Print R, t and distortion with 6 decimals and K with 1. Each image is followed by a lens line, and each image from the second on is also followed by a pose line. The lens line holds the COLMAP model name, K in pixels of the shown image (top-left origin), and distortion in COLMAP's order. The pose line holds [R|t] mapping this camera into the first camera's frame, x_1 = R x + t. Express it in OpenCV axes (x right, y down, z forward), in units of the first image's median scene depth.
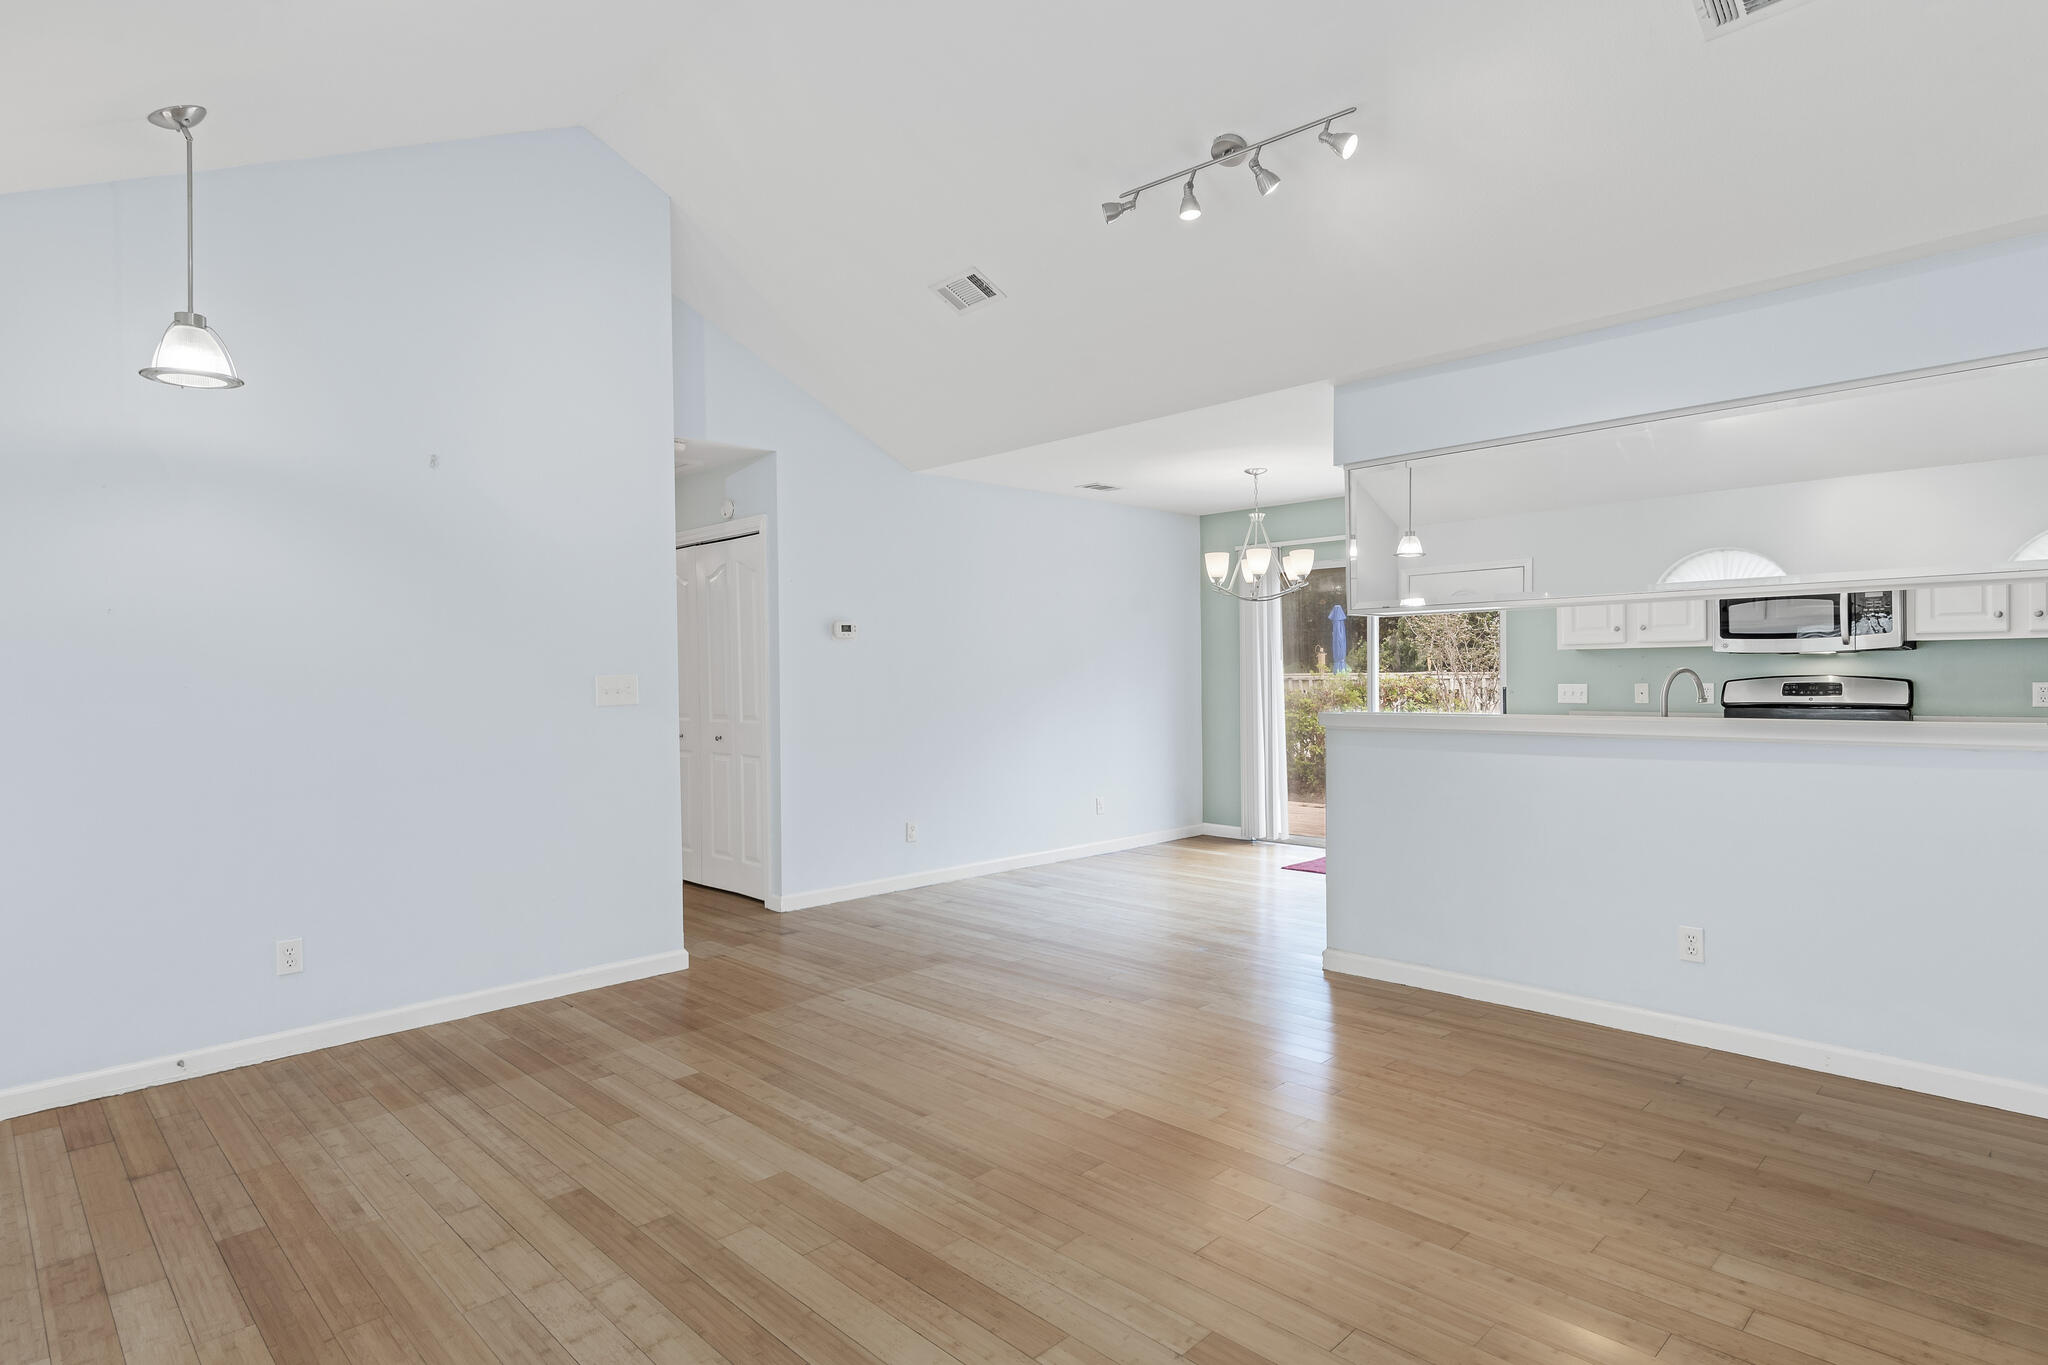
lens RADIAL K [[1051.2, 0, 1004.0], [0, 1051.2, 678.5], [0, 0, 1]] dist [0.000099, 0.000612]
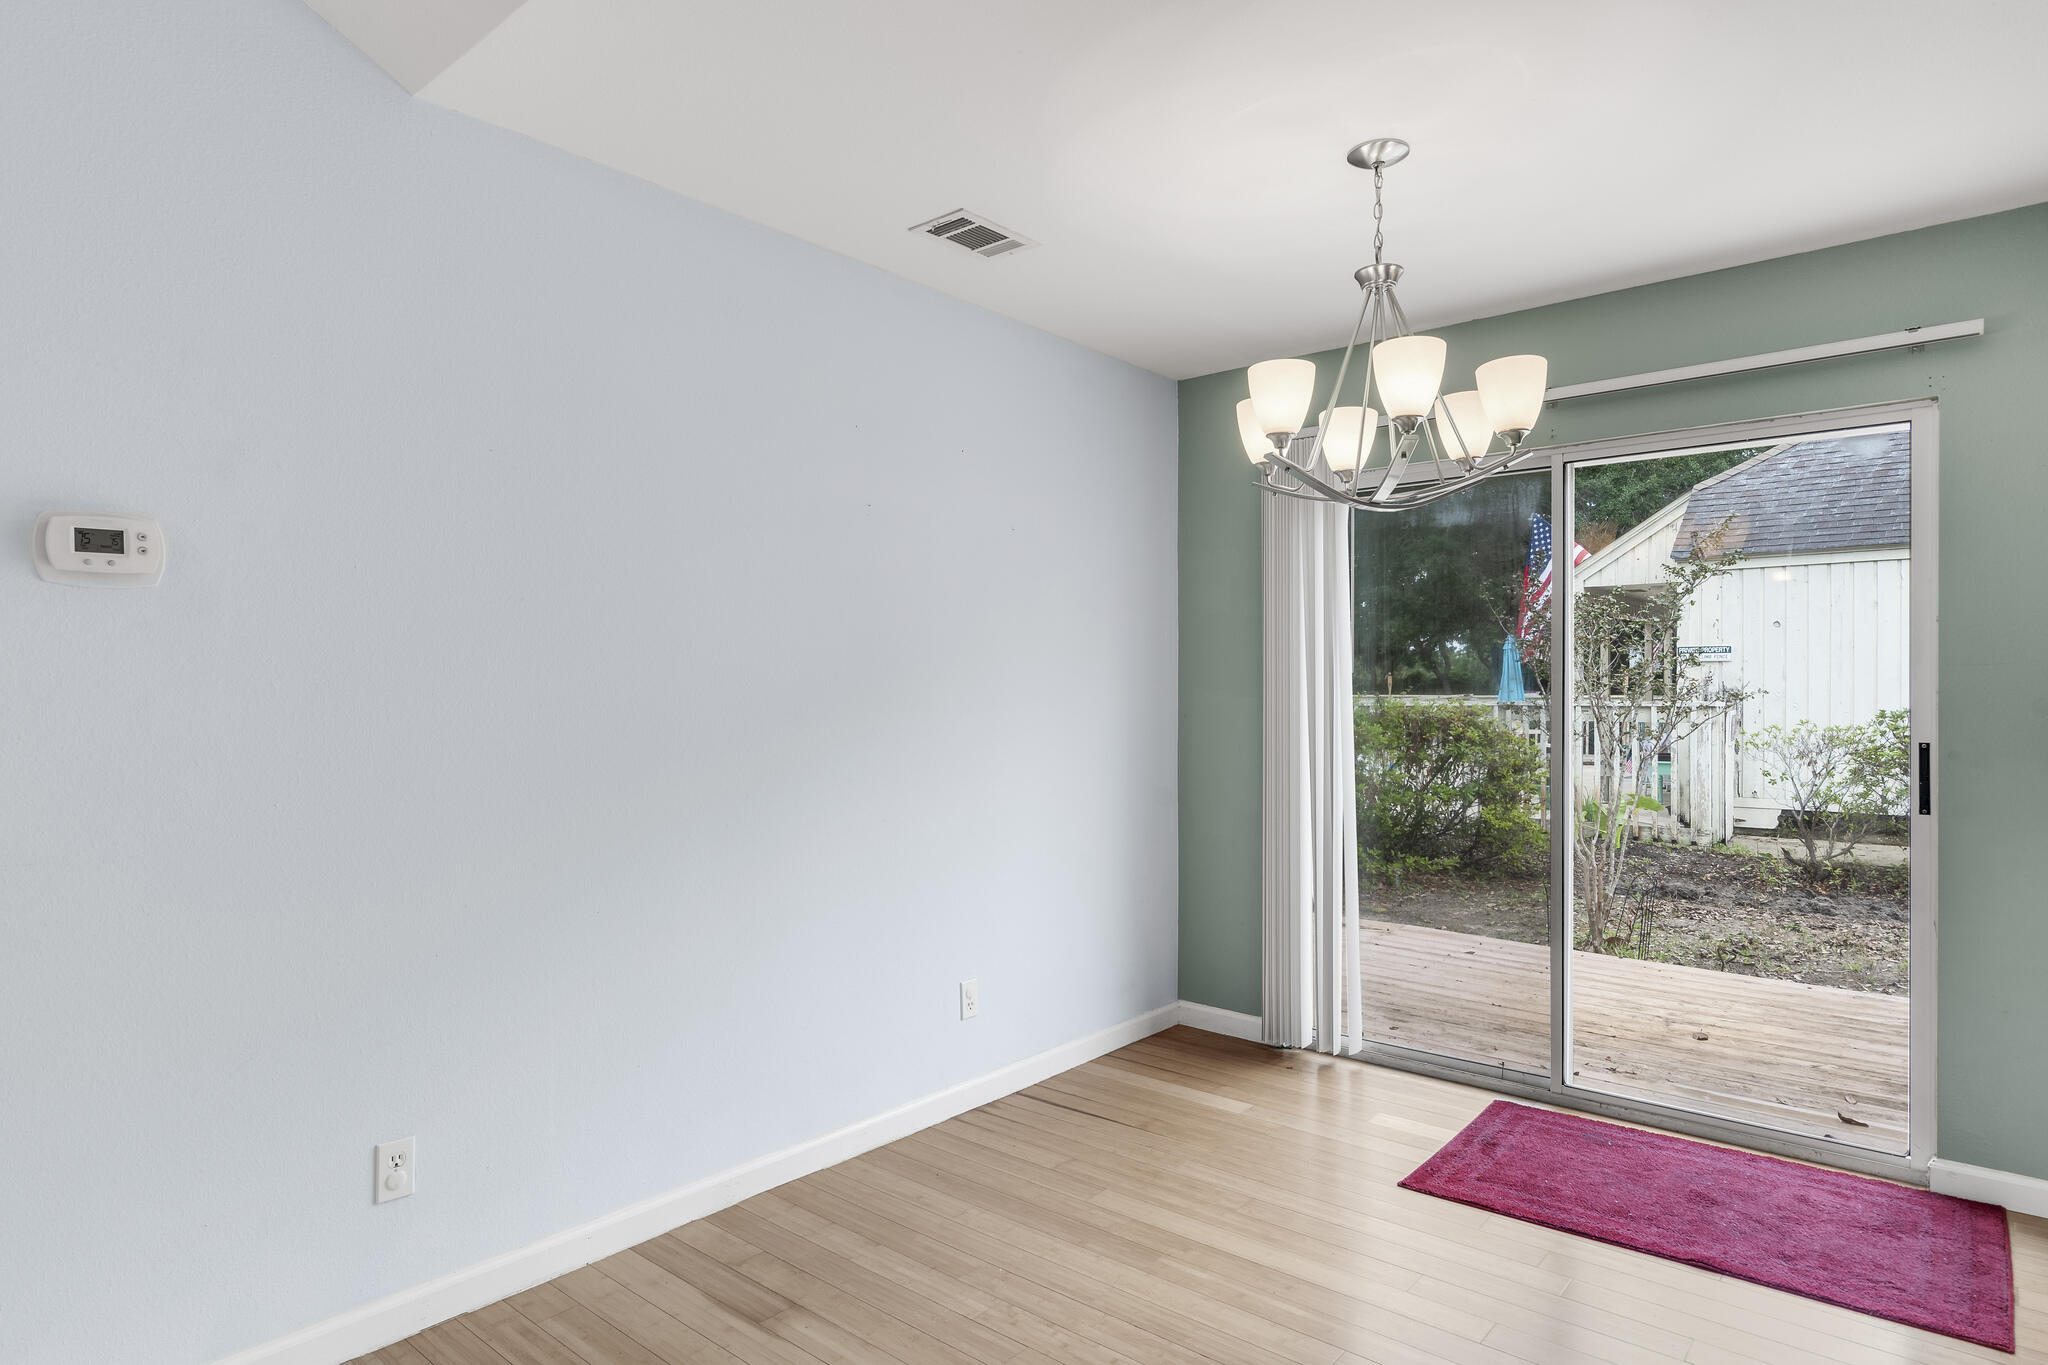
lens RADIAL K [[1115.4, 0, 992.8], [0, 1115.4, 689.0], [0, 0, 1]] dist [-0.000613, -0.000702]
pose [[0.995690, 0.011791, 0.091996, 0.067446], [-0.011240, 0.999916, -0.006505, -0.006682], [-0.092065, 0.005443, 0.995738, 0.630102]]
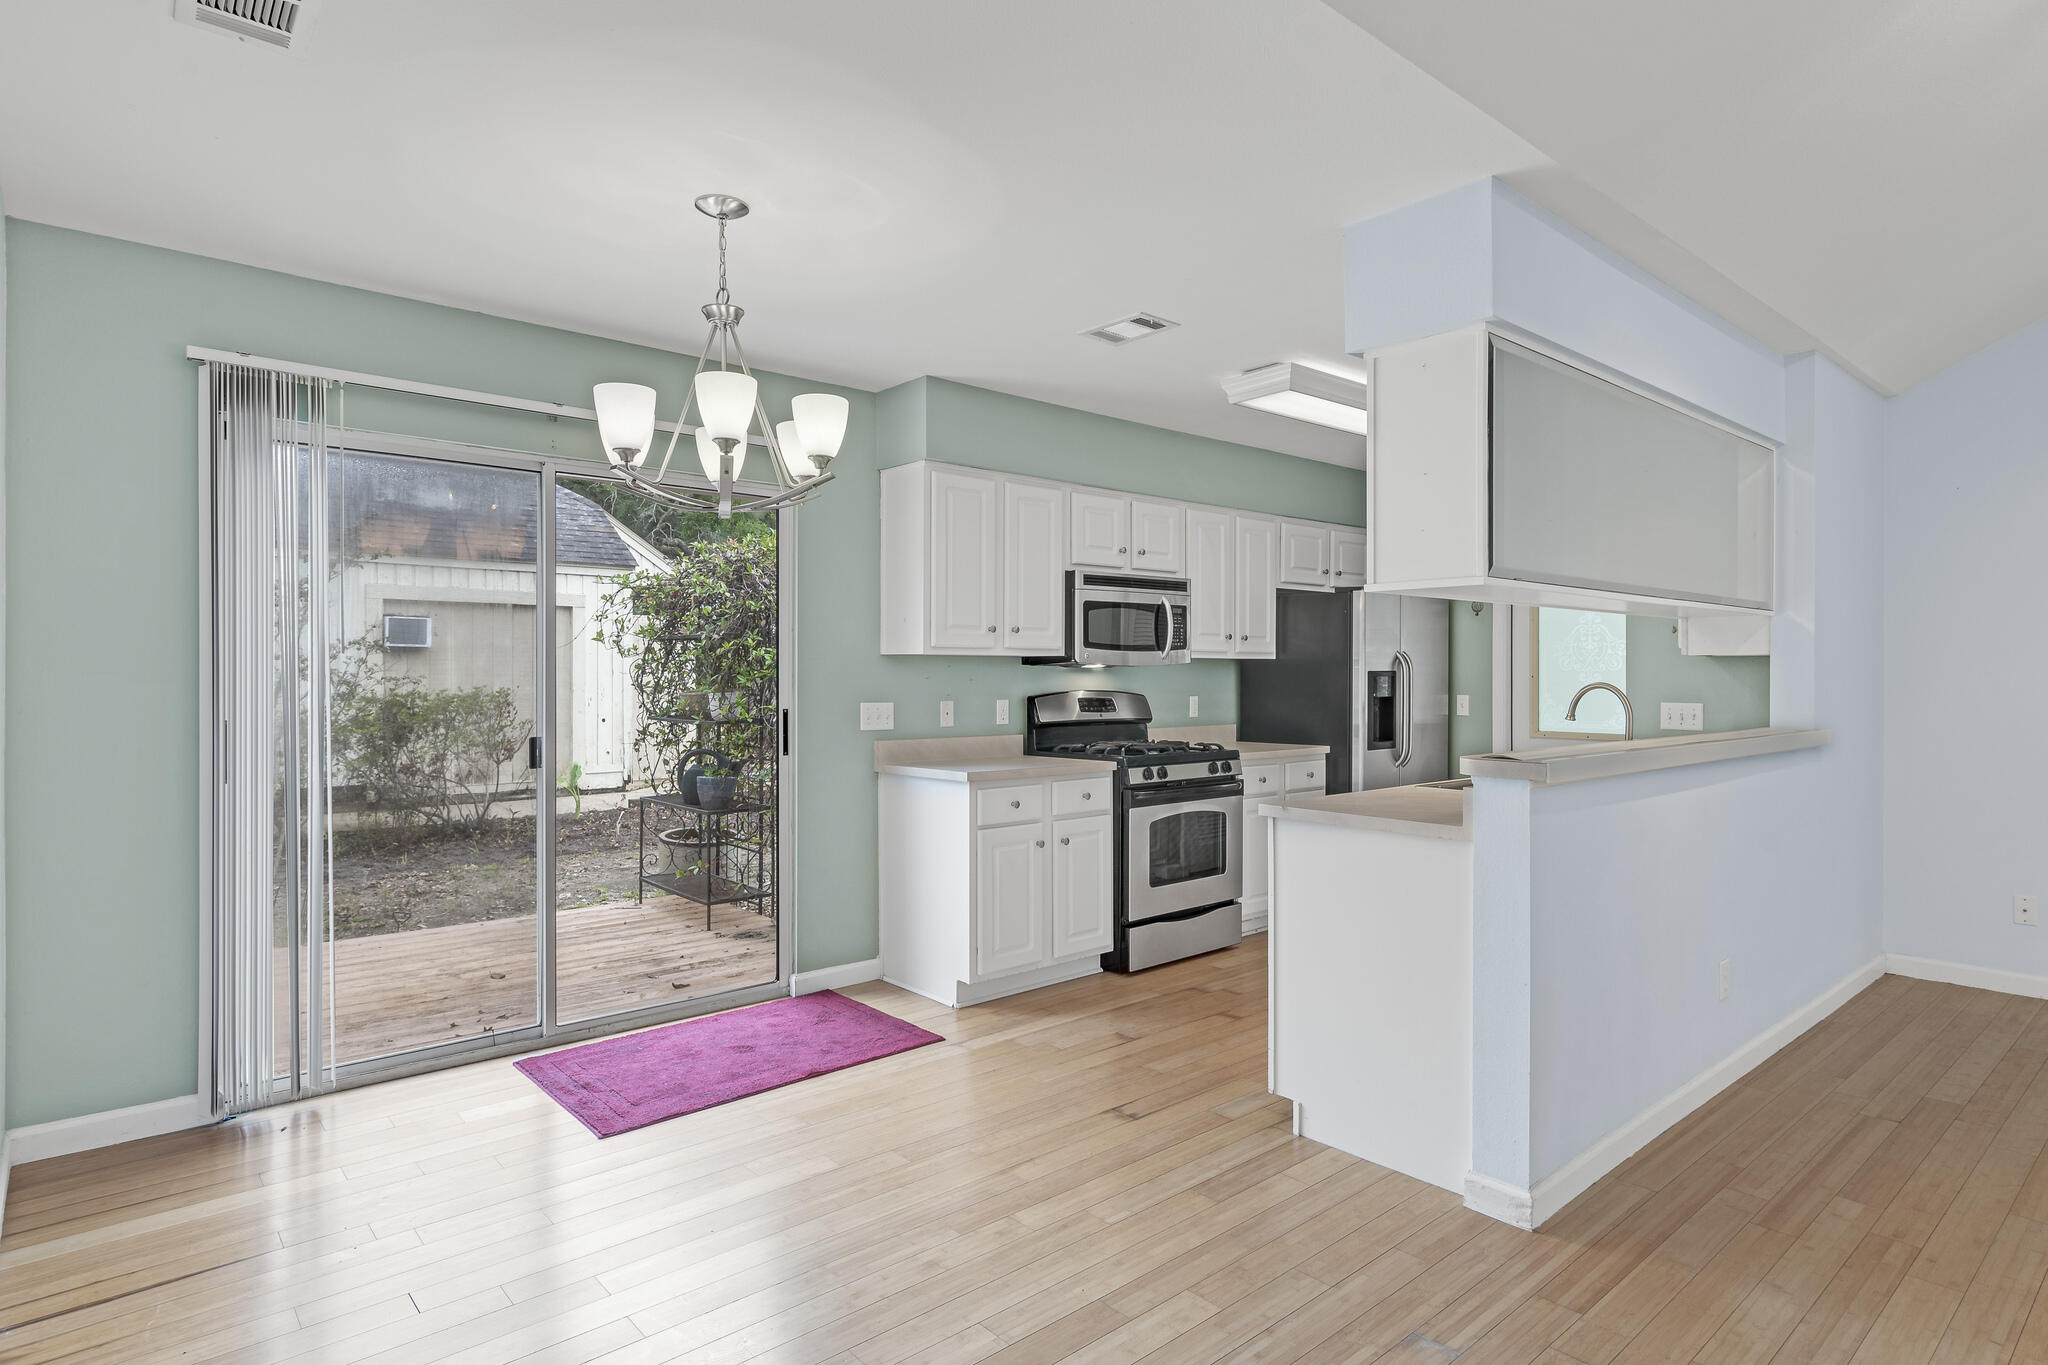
lens RADIAL K [[1115.4, 0, 1033.0], [0, 1115.4, 682.3], [0, 0, 1]] dist [-0.000613, -0.000702]
pose [[0.049521, 0.001601, 0.998772, -0.203001], [0.001865, 0.999997, -0.001695, -0.007344], [-0.998771, 0.001946, 0.049518, 0.857712]]
